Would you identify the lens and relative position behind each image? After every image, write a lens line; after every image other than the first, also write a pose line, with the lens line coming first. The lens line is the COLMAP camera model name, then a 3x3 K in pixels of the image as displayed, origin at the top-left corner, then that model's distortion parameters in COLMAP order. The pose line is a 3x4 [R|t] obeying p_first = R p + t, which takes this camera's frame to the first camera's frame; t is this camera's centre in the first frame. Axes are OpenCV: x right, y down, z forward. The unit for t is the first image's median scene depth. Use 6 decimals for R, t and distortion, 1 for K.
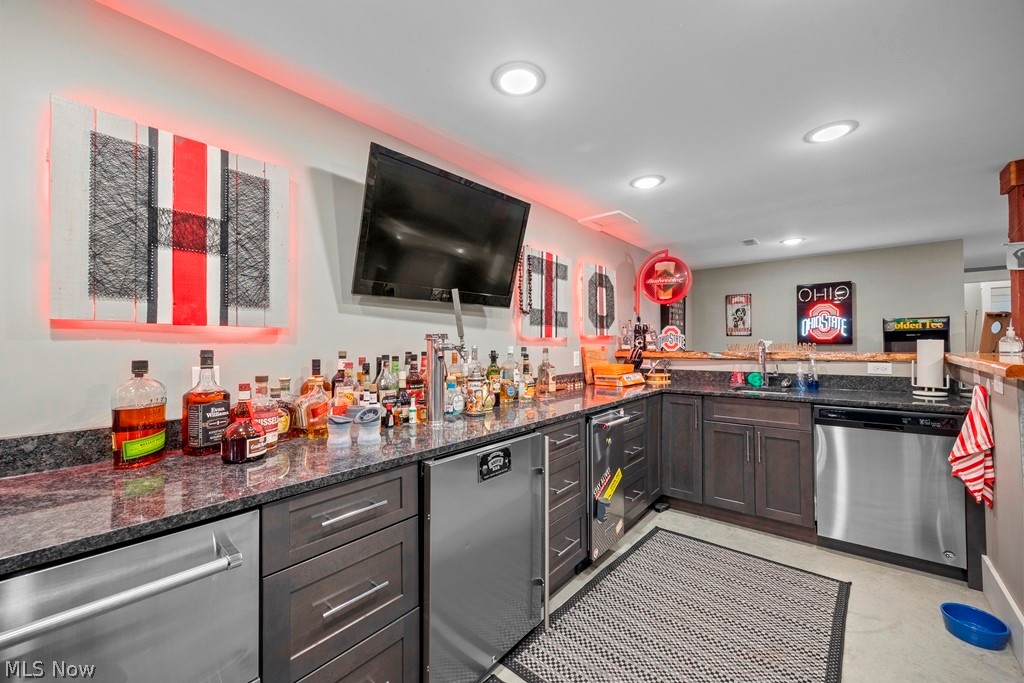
lens RADIAL K [[407.7, 0, 513.3], [0, 407.7, 338.9], [0, 0, 1]] dist [-0.003070, -0.000132]
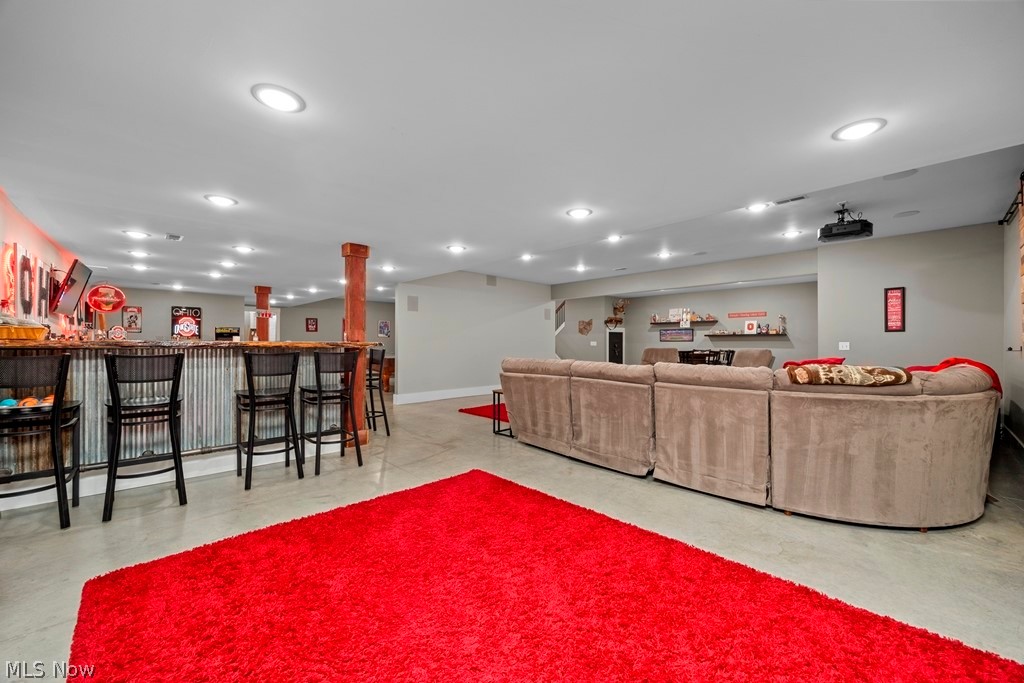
lens RADIAL K [[407.7, 0, 512.9], [0, 407.7, 342.8], [0, 0, 1]] dist [-0.003070, -0.000132]
pose [[0.143060, 0.009428, 0.989669, -1.457092], [-0.021587, 0.999746, -0.006404, 0.021105], [-0.989479, -0.020448, 0.143228, -1.280421]]
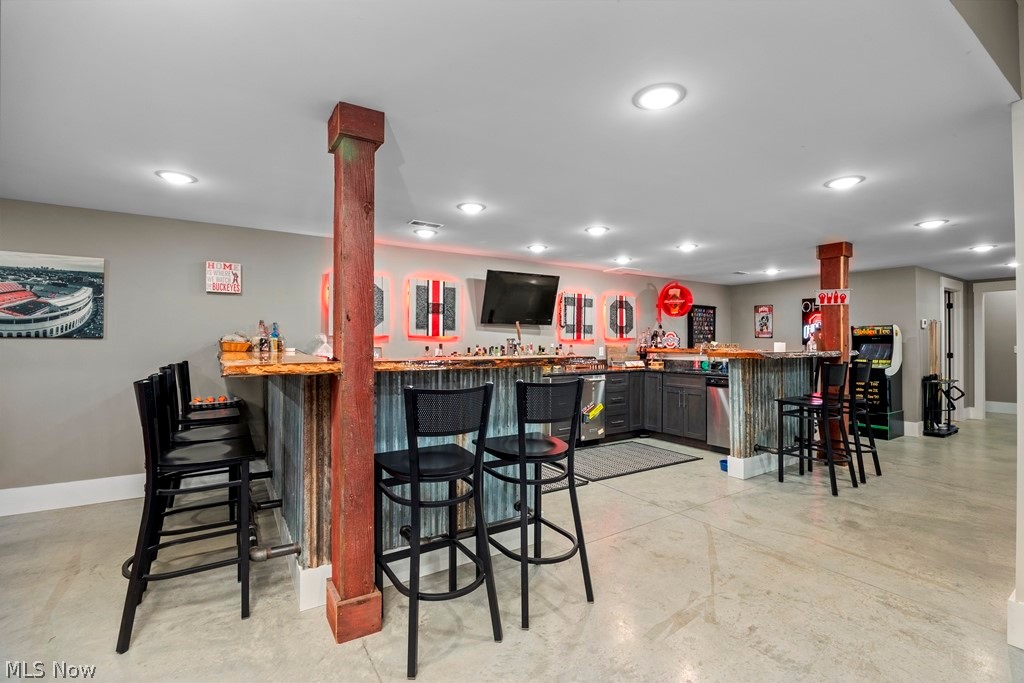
lens RADIAL K [[466.8, 0, 512.6], [0, 466.8, 341.3], [0, 0, 1]] dist [-0.000222, 0.000013]
pose [[0.955461, 0.007852, -0.295012, 0.418322], [-0.004712, 0.999924, 0.011352, -0.016798], [0.295079, -0.009456, 0.955426, -1.101121]]
